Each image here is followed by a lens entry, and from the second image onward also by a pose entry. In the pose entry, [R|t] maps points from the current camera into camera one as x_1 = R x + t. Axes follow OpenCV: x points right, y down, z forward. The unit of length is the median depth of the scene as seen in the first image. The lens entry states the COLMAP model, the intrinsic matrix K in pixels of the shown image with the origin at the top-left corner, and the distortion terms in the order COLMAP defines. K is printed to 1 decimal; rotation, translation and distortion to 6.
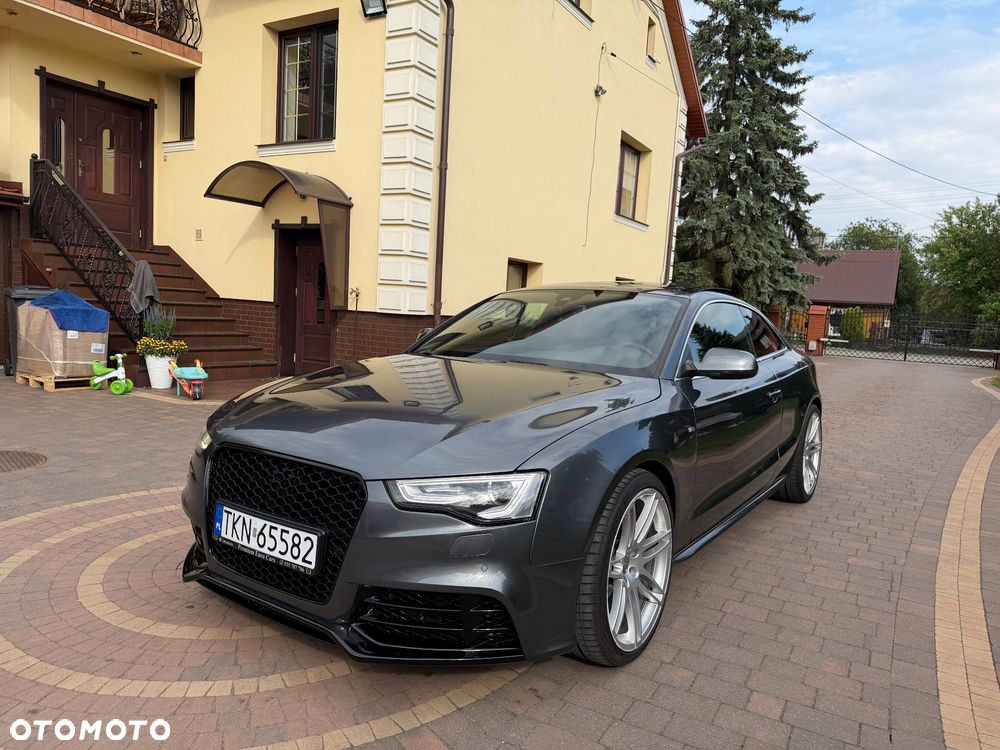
lens RADIAL K [[703.2, 0, 499.3], [0, 703.2, 377.6], [0, 0, 1]] dist [0.034129, -0.043981]
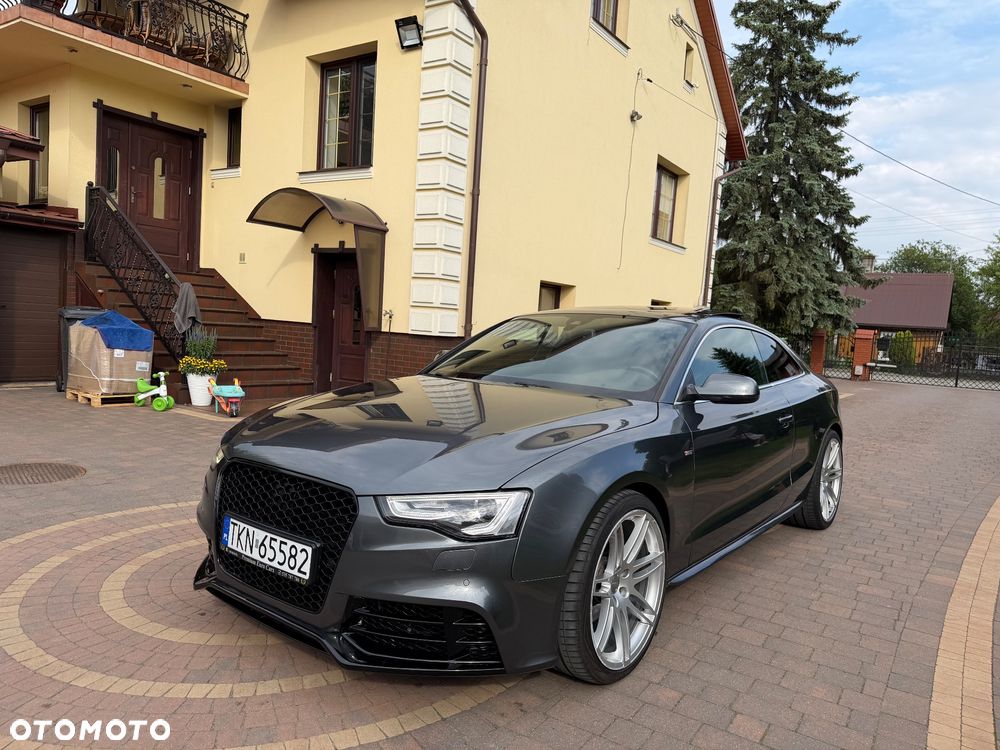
lens RADIAL K [[703.2, 0, 503.0], [0, 703.2, 379.8], [0, 0, 1]] dist [0.034129, -0.043981]
pose [[0.998336, 0.010793, -0.056641, 0.019842], [-0.012306, 0.999575, -0.026438, -0.000490], [0.056331, 0.027091, 0.998045, -0.010176]]
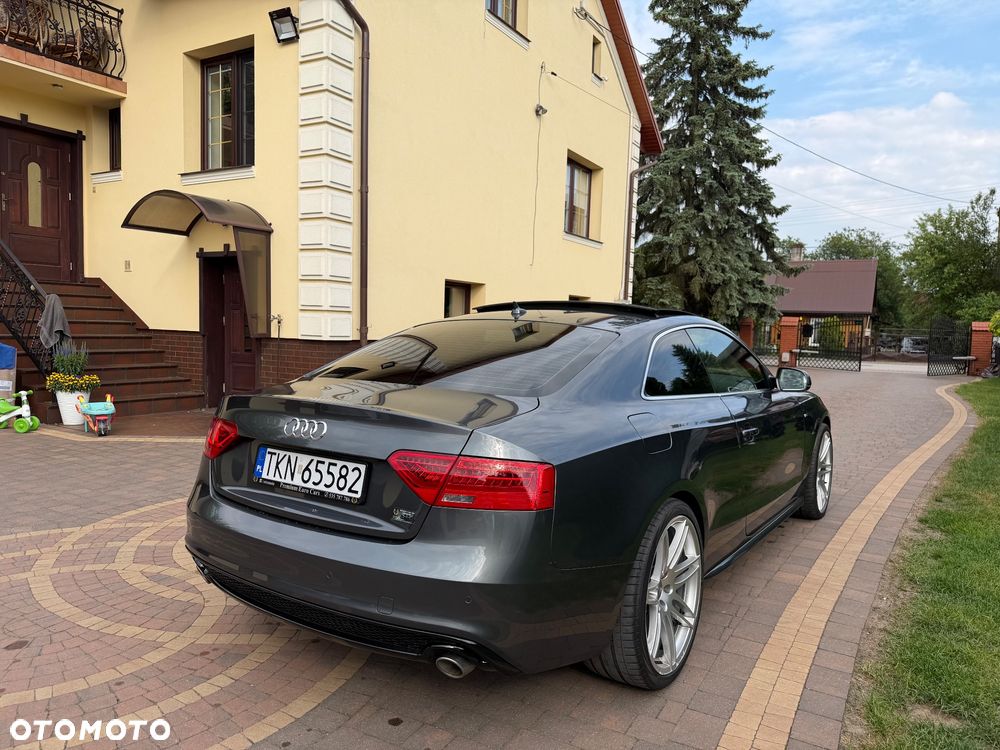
lens RADIAL K [[703.2, 0, 500.8], [0, 703.2, 377.3], [0, 0, 1]] dist [0.034129, -0.043981]
pose [[0.999527, -0.030119, 0.006246, 0.092993], [0.030280, 0.999164, -0.027465, -0.004682], [-0.005414, 0.027641, 0.999603, 0.019673]]
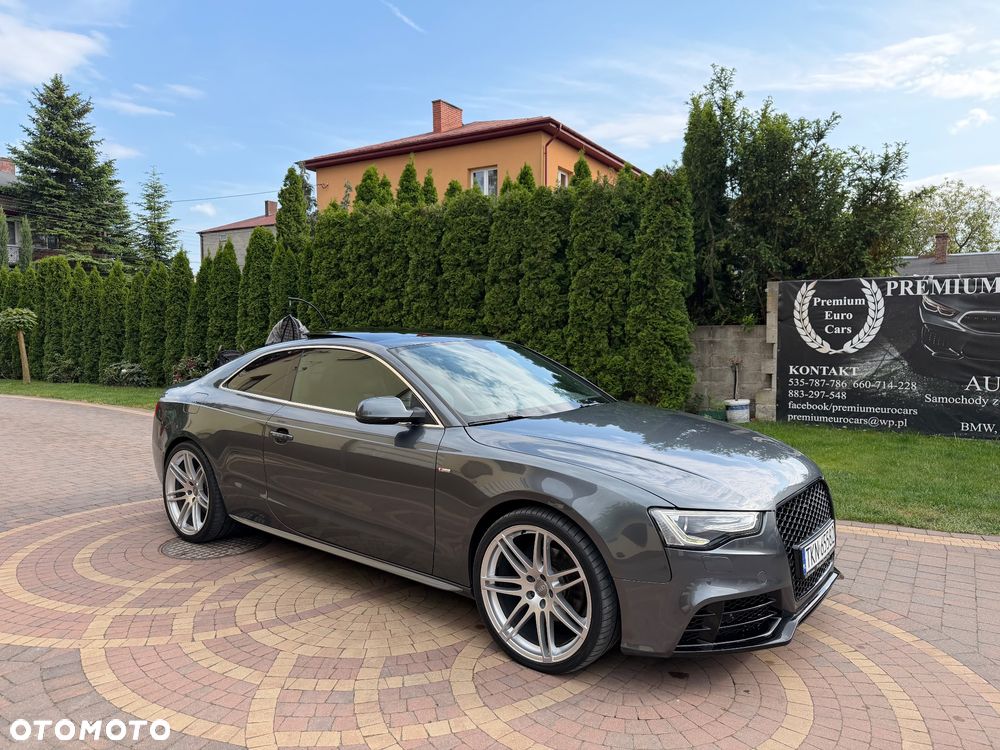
lens RADIAL K [[703.2, 0, 504.1], [0, 703.2, 384.1], [0, 0, 1]] dist [0.034129, -0.043981]
pose [[0.049937, -0.126744, 0.990678, -0.422701], [0.104834, 0.987101, 0.121002, -0.079545], [-0.993235, 0.097814, 0.062580, 0.375484]]
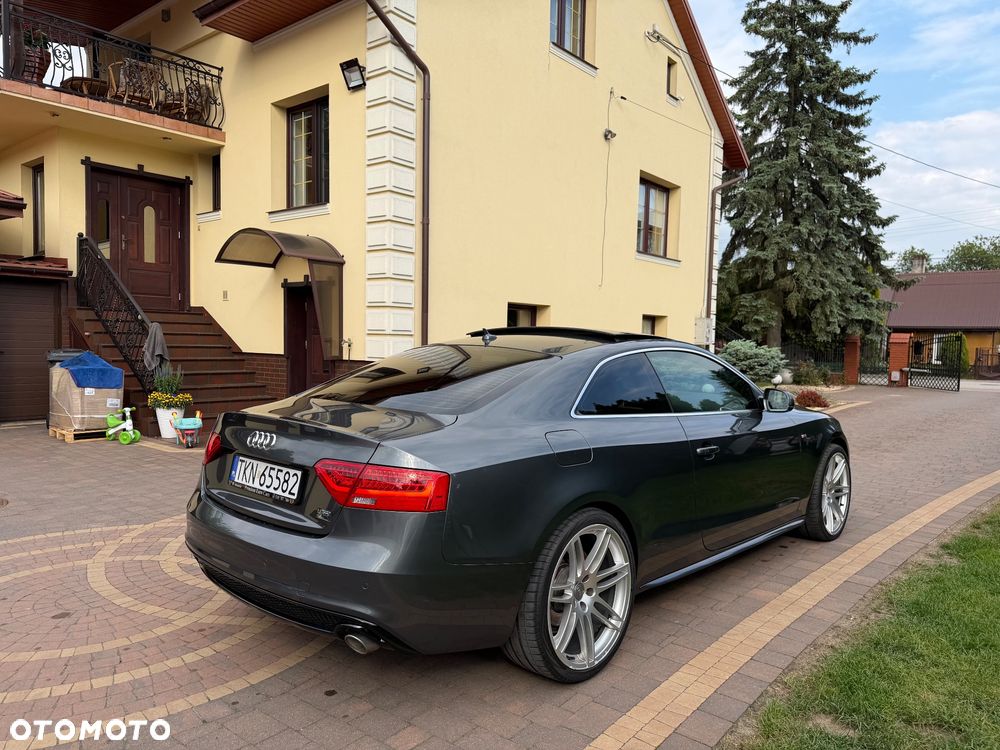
lens RADIAL K [[703.2, 0, 499.0], [0, 703.2, 380.6], [0, 0, 1]] dist [0.034129, -0.043981]
pose [[0.988404, -0.030547, -0.148746, 0.170765], [0.022774, 0.998298, -0.053682, -0.002296], [0.150132, 0.049672, 0.987417, -0.011241]]
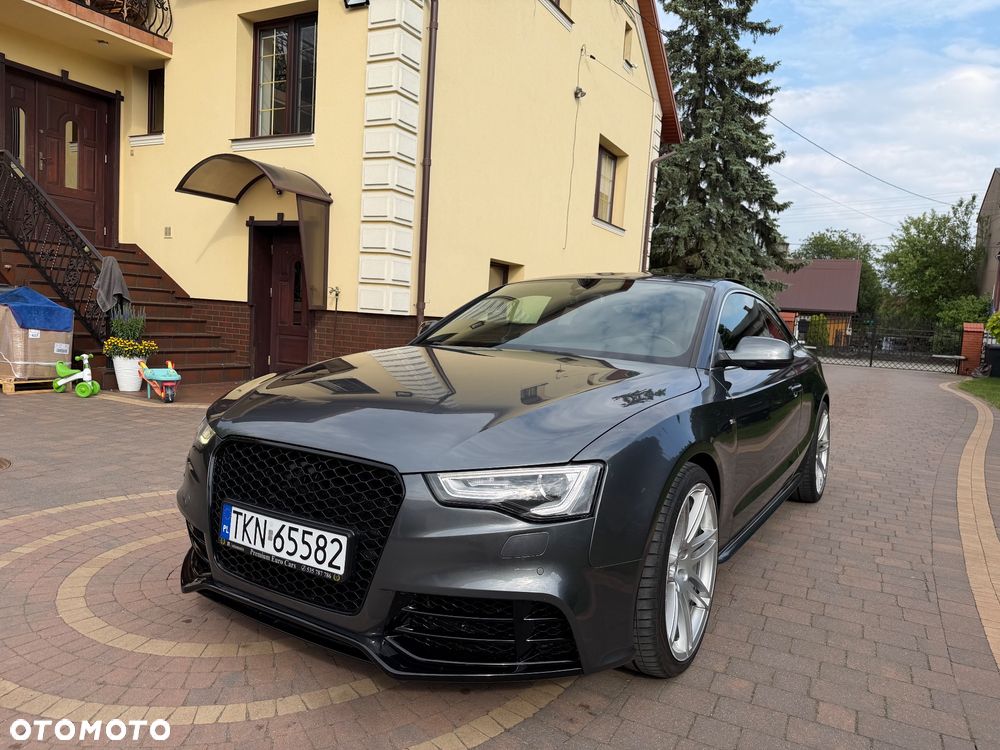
lens RADIAL K [[703.2, 0, 500.0], [0, 703.2, 378.3], [0, 0, 1]] dist [0.034129, -0.043981]
pose [[0.998770, -0.001559, 0.049554, -0.025949], [0.002117, 0.999935, -0.011217, 0.008419], [-0.049534, 0.011308, 0.998708, 0.025088]]
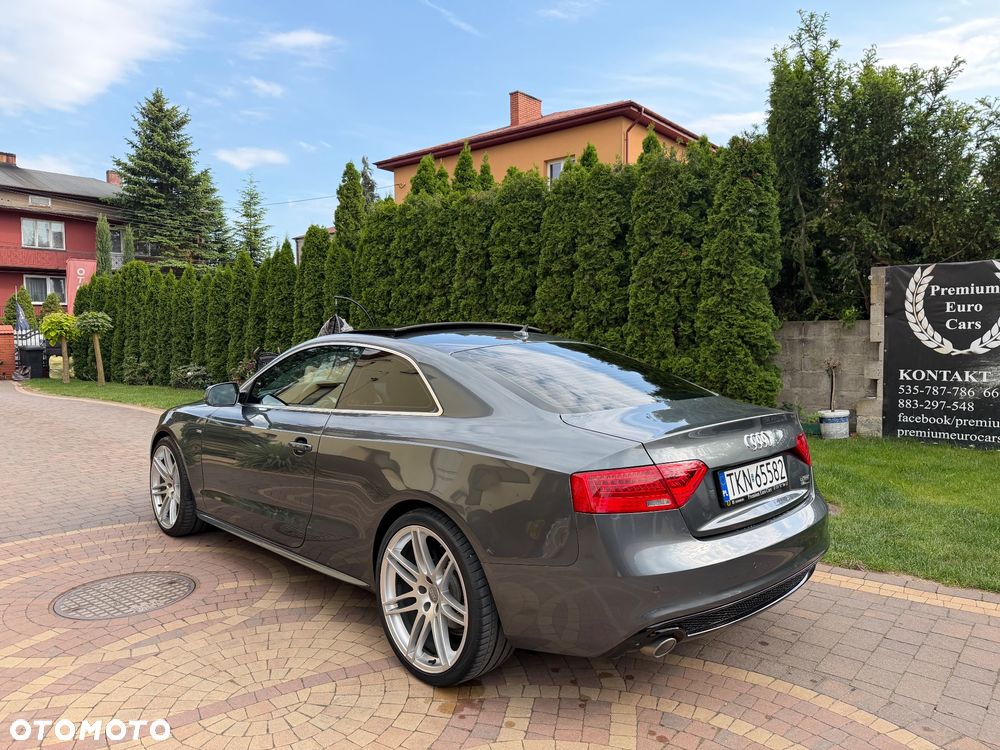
lens RADIAL K [[703.2, 0, 504.1], [0, 703.2, 383.3], [0, 0, 1]] dist [0.034129, -0.043981]
pose [[0.183304, -0.123692, 0.975244, -0.286204], [0.117282, 0.987719, 0.103230, -0.063216], [-0.976035, 0.095456, 0.195560, 0.319692]]
